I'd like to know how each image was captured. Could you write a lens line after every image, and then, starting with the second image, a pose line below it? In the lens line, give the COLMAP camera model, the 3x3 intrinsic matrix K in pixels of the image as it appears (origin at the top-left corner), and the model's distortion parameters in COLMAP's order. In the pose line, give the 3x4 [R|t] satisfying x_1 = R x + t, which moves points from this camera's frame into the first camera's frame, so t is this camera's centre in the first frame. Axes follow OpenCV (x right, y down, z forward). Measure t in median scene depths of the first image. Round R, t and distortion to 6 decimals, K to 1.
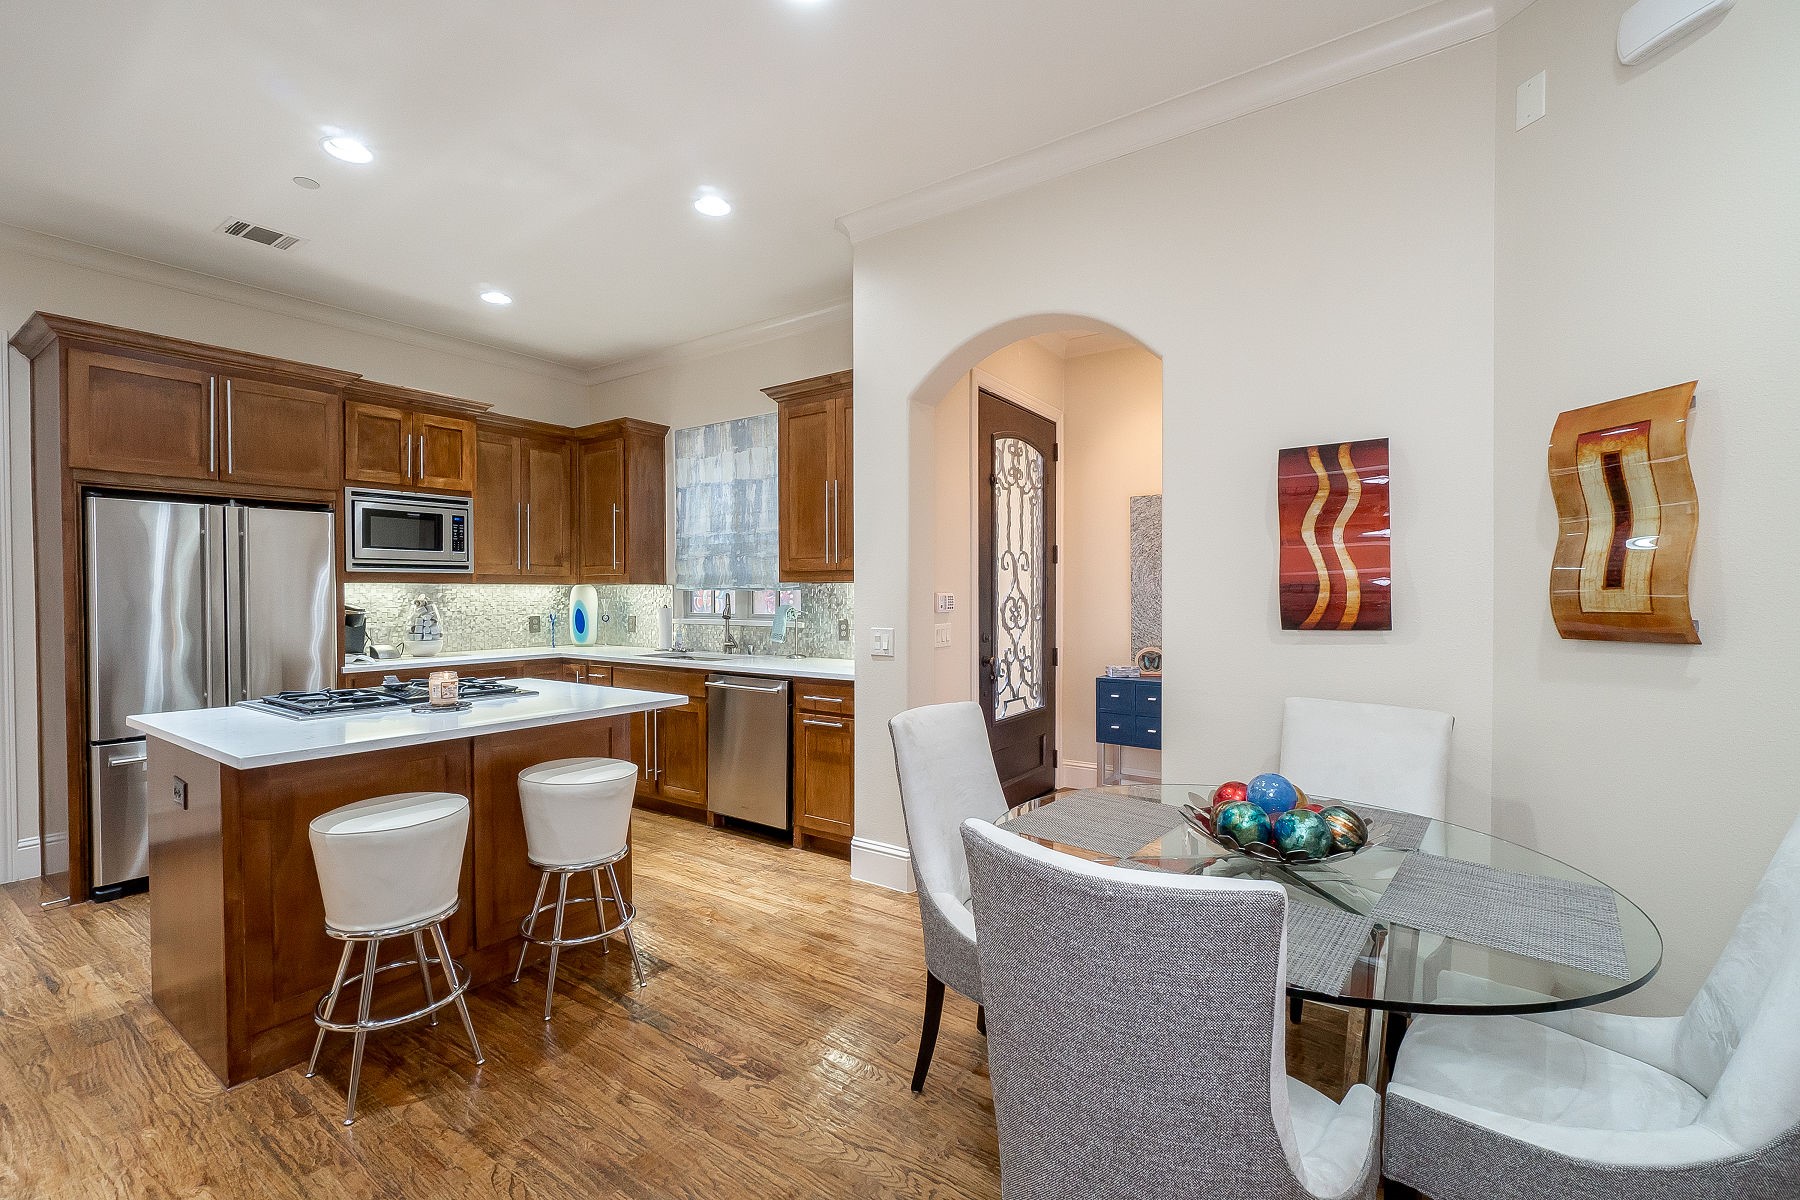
lens RADIAL K [[770.1, 0, 895.8], [0, 770.1, 601.9], [0, 0, 1]] dist [-0.008018, 0.001836]
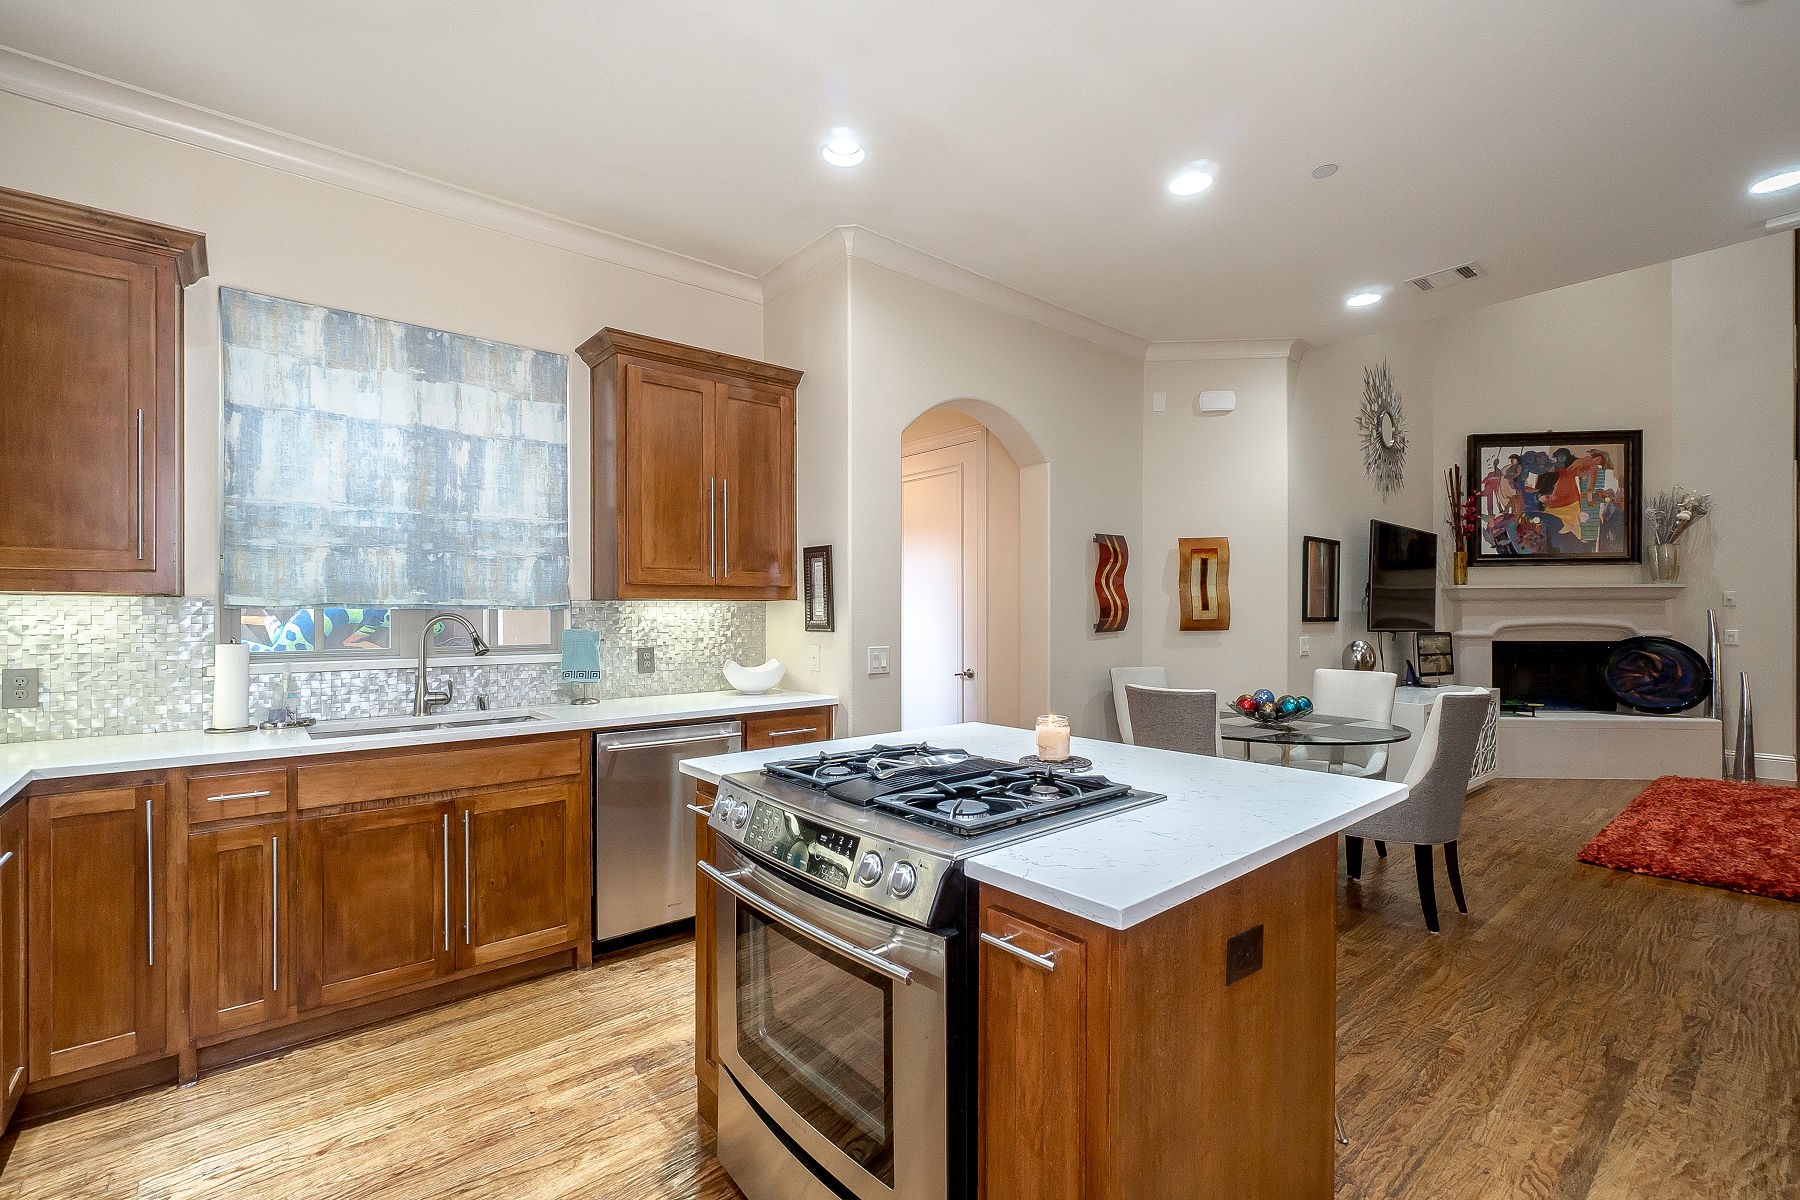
lens RADIAL K [[770.1, 0, 899.2], [0, 770.1, 611.7], [0, 0, 1]] dist [-0.008018, 0.001836]
pose [[0.263232, 0.003398, 0.964727, -0.775462], [0.014688, 0.999864, -0.007529, -0.003159], [-0.964621, 0.016151, 0.263146, 0.544447]]
